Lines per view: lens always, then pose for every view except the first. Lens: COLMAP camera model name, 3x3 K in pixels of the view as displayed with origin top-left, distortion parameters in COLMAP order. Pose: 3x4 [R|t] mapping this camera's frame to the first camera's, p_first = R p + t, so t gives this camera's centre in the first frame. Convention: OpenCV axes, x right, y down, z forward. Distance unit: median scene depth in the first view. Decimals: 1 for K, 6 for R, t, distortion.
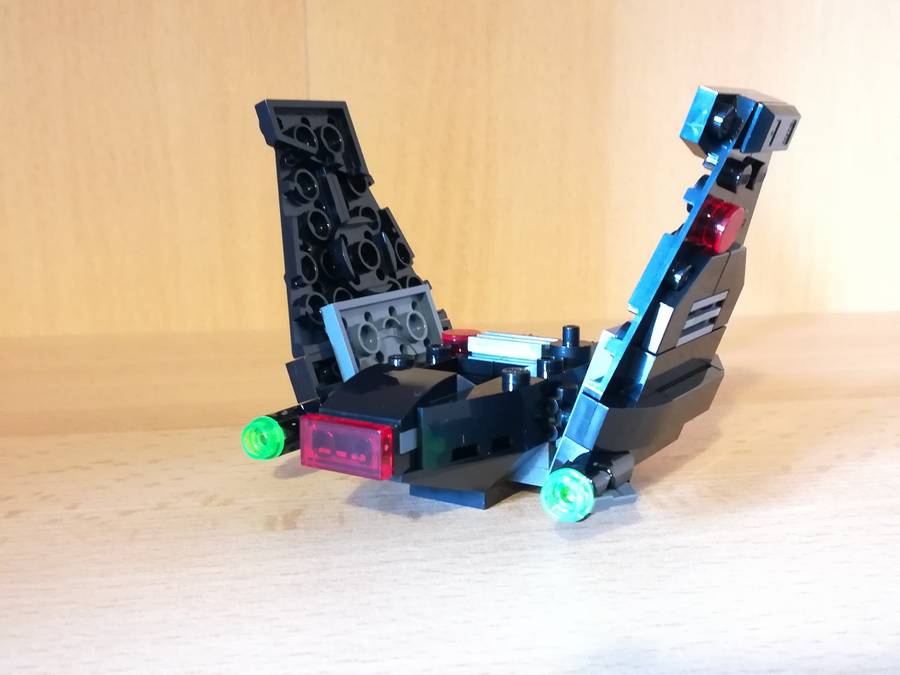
lens RADIAL K [[1154.7, 0, 450.0], [0, 1154.7, 337.5], [0, 0, 1]] dist [0.113211, -0.345560]
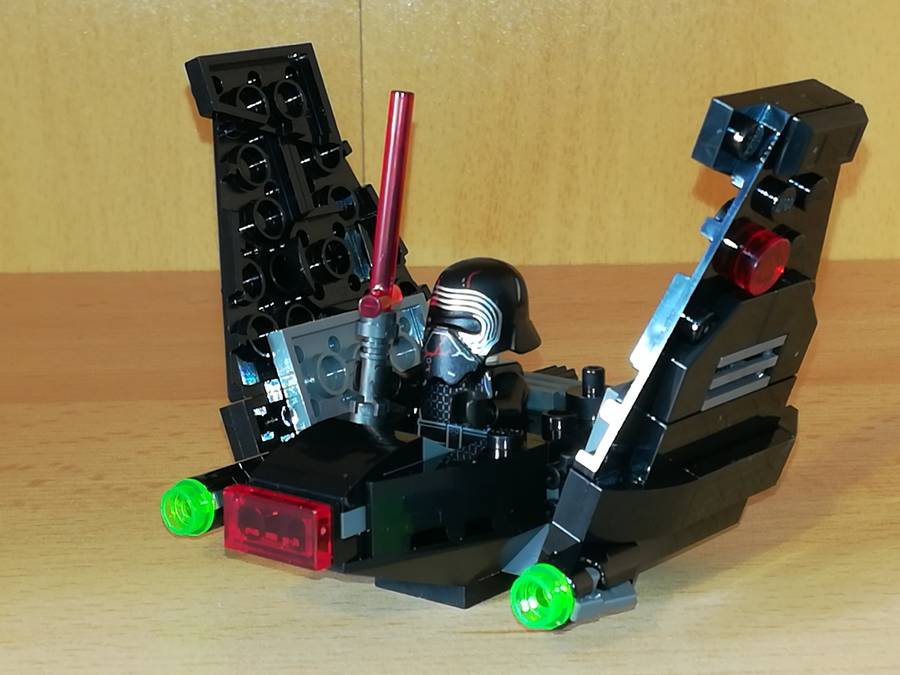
lens RADIAL K [[2315.9, 0, 450.0], [0, 2315.9, 337.5], [0, 0, 1]] dist [0.143264, 0.290790]
pose [[0.996153, 0.022904, -0.084584, 0.146603], [-0.019342, 0.998901, 0.042700, -0.098147], [0.085469, -0.040900, 0.995501, -0.536468]]
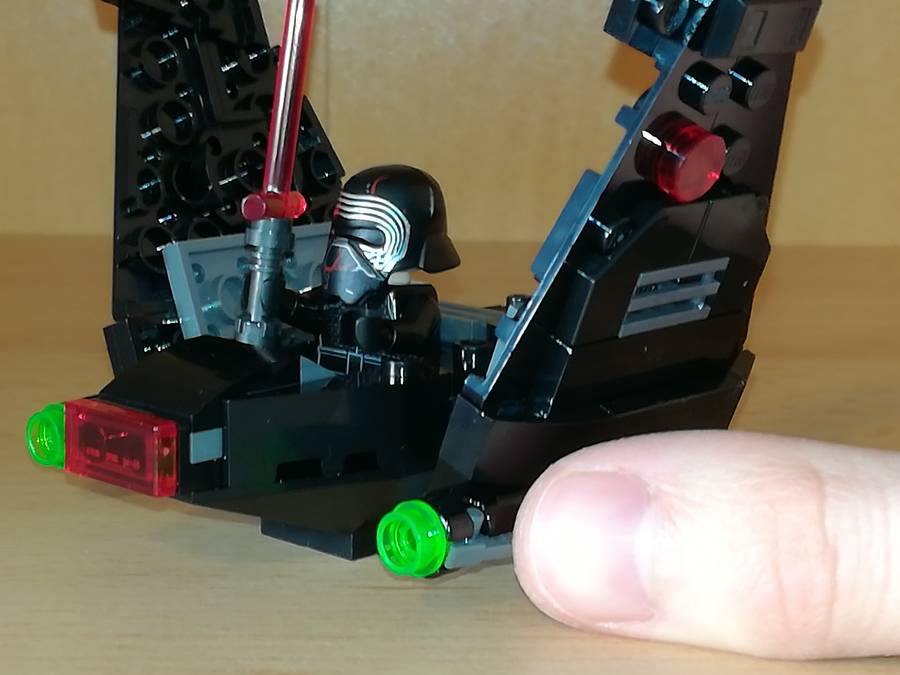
lens RADIAL K [[2315.9, 0, 450.0], [0, 2315.9, 337.5], [0, 0, 1]] dist [0.143264, 0.290790]
pose [[0.985737, 0.062075, -0.156425, 0.288901], [-0.059294, 0.997989, 0.022393, -0.014698], [0.157501, -0.012798, 0.987436, -0.325230]]
